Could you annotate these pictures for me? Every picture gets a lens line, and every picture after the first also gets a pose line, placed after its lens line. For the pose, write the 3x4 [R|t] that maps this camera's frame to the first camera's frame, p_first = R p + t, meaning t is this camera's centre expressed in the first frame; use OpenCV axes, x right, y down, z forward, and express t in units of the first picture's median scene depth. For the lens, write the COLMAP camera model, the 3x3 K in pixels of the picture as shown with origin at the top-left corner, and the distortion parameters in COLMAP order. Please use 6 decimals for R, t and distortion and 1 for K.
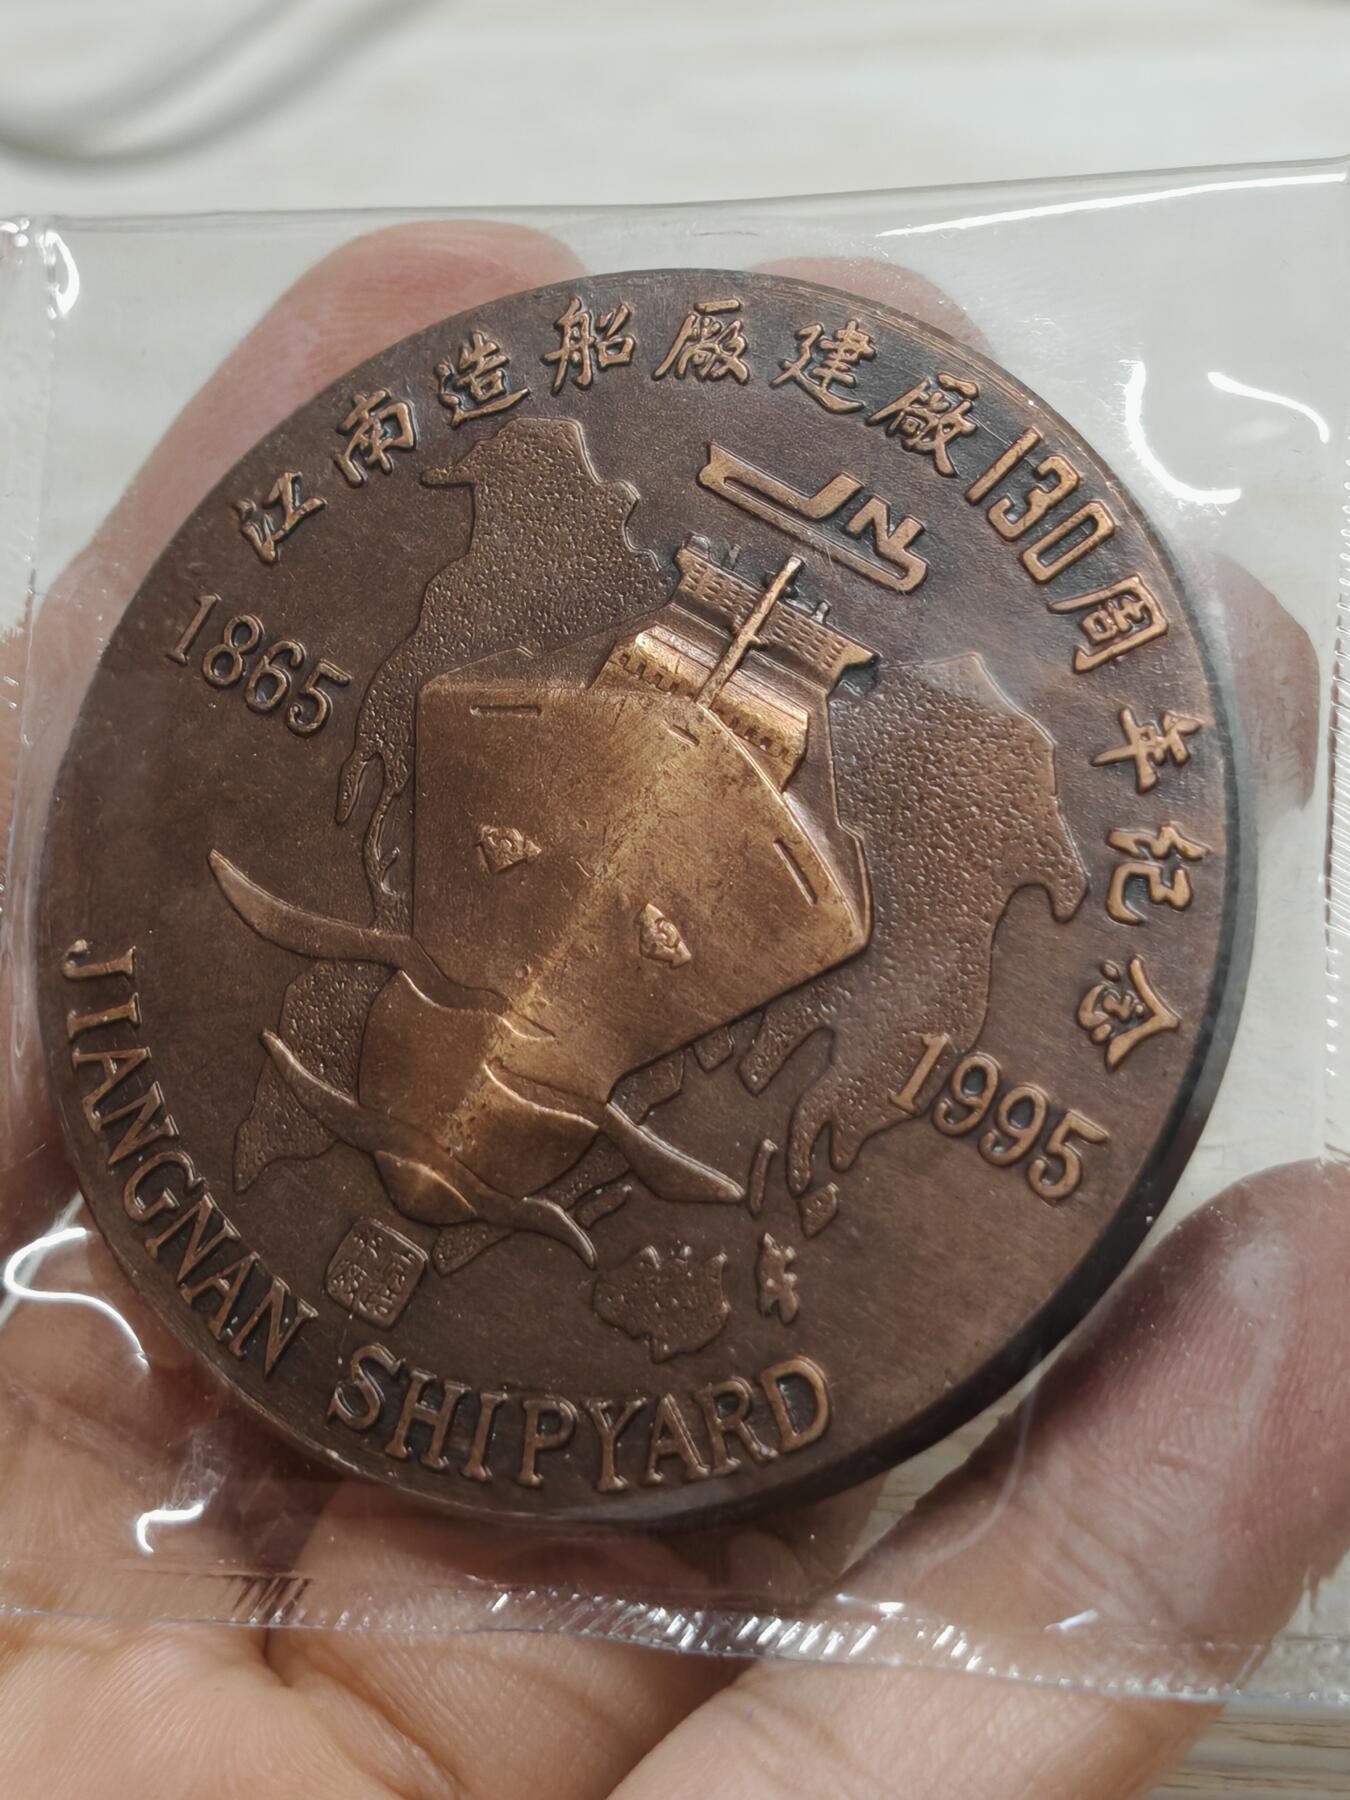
lens RADIAL K [[4992.9, 0, 673.4], [0, 4992.9, 907.2], [0, 0, 1]] dist [0.113654, 0.000000]
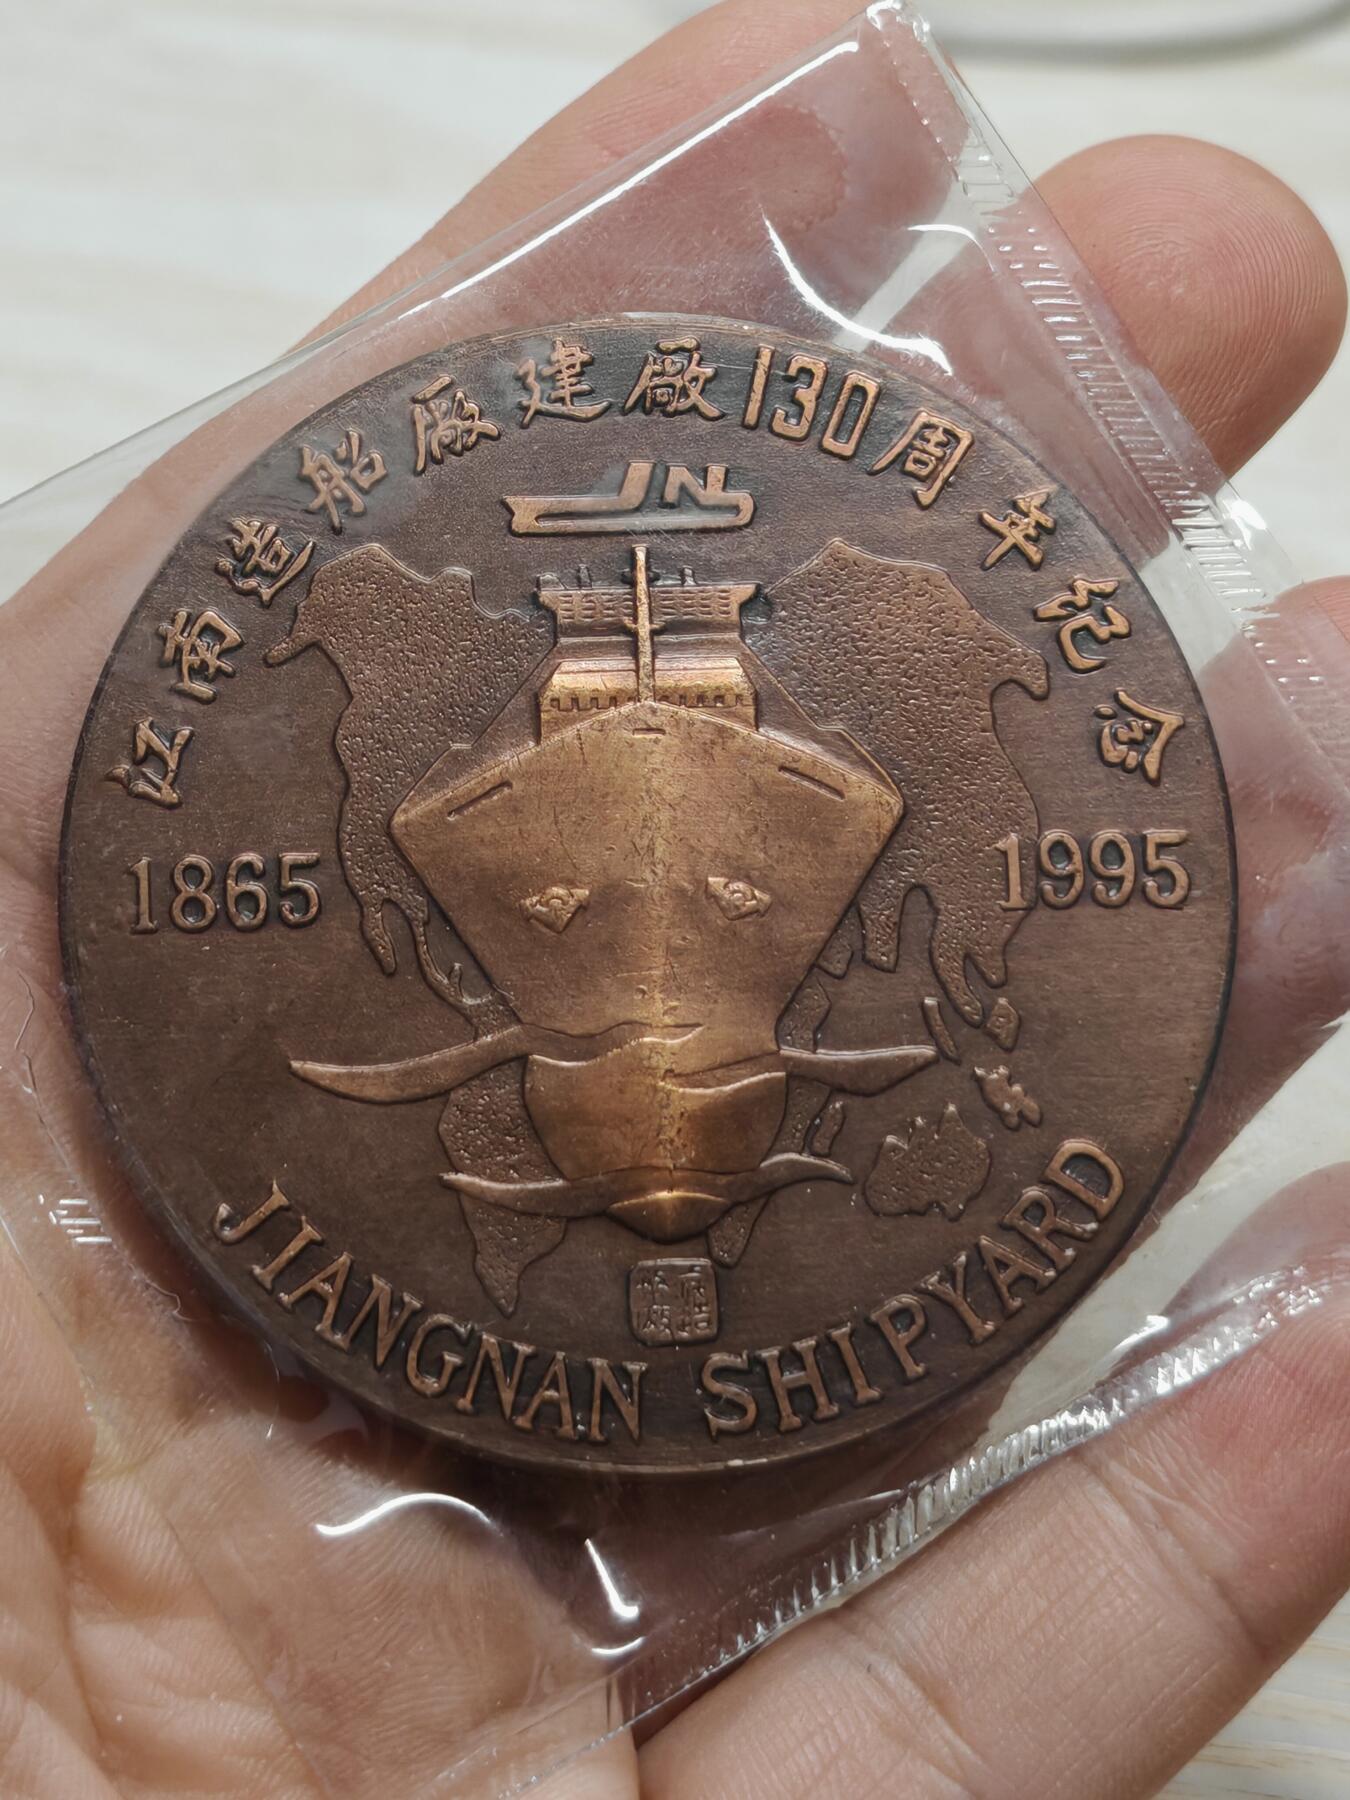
lens RADIAL K [[4992.9, 0, 672.2], [0, 4992.9, 893.1], [0, 0, 1]] dist [0.113654, 0.000000]
pose [[0.741479, -0.476846, 0.472046, -0.527628], [0.494331, 0.863931, 0.096232, -0.106838], [-0.453702, 0.161993, 0.876306, 0.045014]]
